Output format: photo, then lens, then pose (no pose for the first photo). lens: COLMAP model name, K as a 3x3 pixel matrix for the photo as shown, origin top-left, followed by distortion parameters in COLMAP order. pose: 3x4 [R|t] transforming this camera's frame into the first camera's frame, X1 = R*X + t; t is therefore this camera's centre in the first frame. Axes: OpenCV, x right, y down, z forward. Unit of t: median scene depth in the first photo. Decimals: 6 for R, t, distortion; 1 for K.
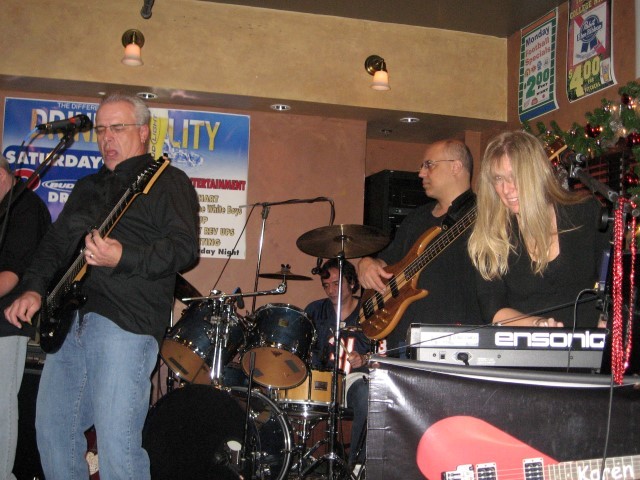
lens RADIAL K [[873.8, 0, 320.0], [0, 873.8, 240.0], [0, 0, 1]] dist [-0.143067, 0.067036]
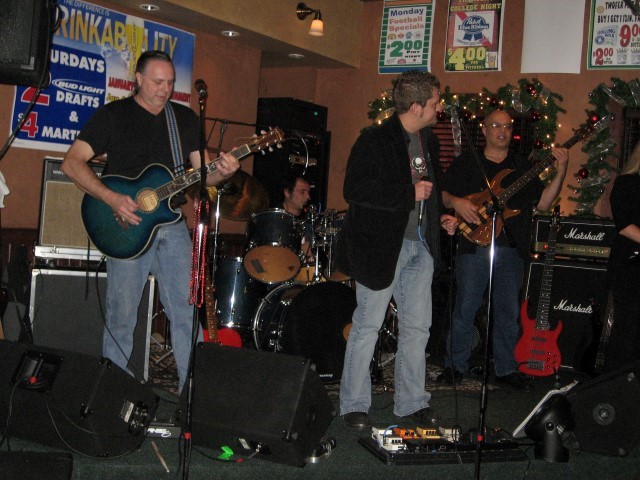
lens RADIAL K [[873.8, 0, 320.0], [0, 873.8, 240.0], [0, 0, 1]] dist [-0.143067, 0.067036]
pose [[0.727033, -0.009817, 0.686533, -0.770296], [-0.096125, 0.988595, 0.115931, -0.030411], [-0.679841, -0.150279, 0.717797, 0.078199]]
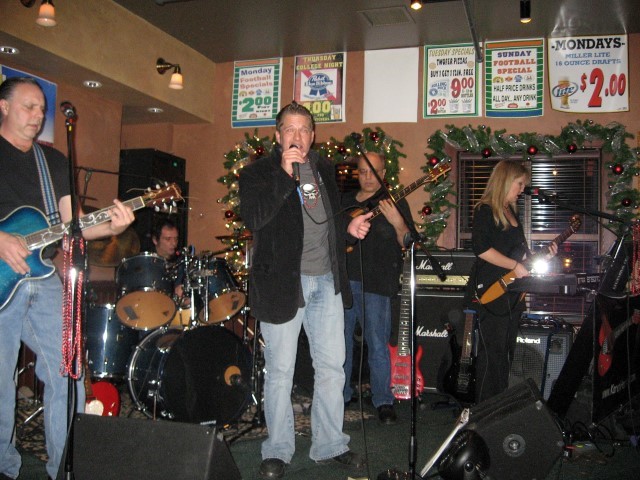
lens RADIAL K [[666.0, 0, 318.7], [0, 666.0, 235.3], [0, 0, 1]] dist [-0.124786, 0.039457]
pose [[0.544847, 0.012741, 0.838439, -0.632739], [-0.070079, 0.997079, 0.030388, -0.000029], [-0.835602, -0.075313, 0.544148, 0.277954]]
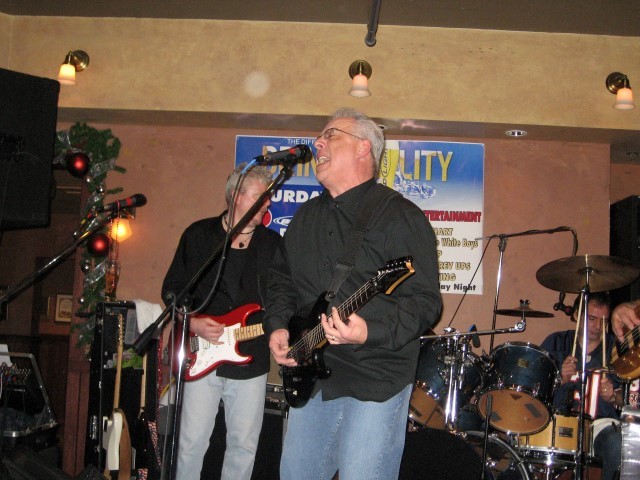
lens RADIAL K [[873.8, 0, 320.0], [0, 873.8, 240.0], [0, 0, 1]] dist [-0.143067, 0.067036]
pose [[0.962539, -0.023450, -0.270128, 0.000979], [0.012477, 0.999028, -0.042269, 0.000609], [0.270857, 0.037315, 0.961896, 0.044818]]
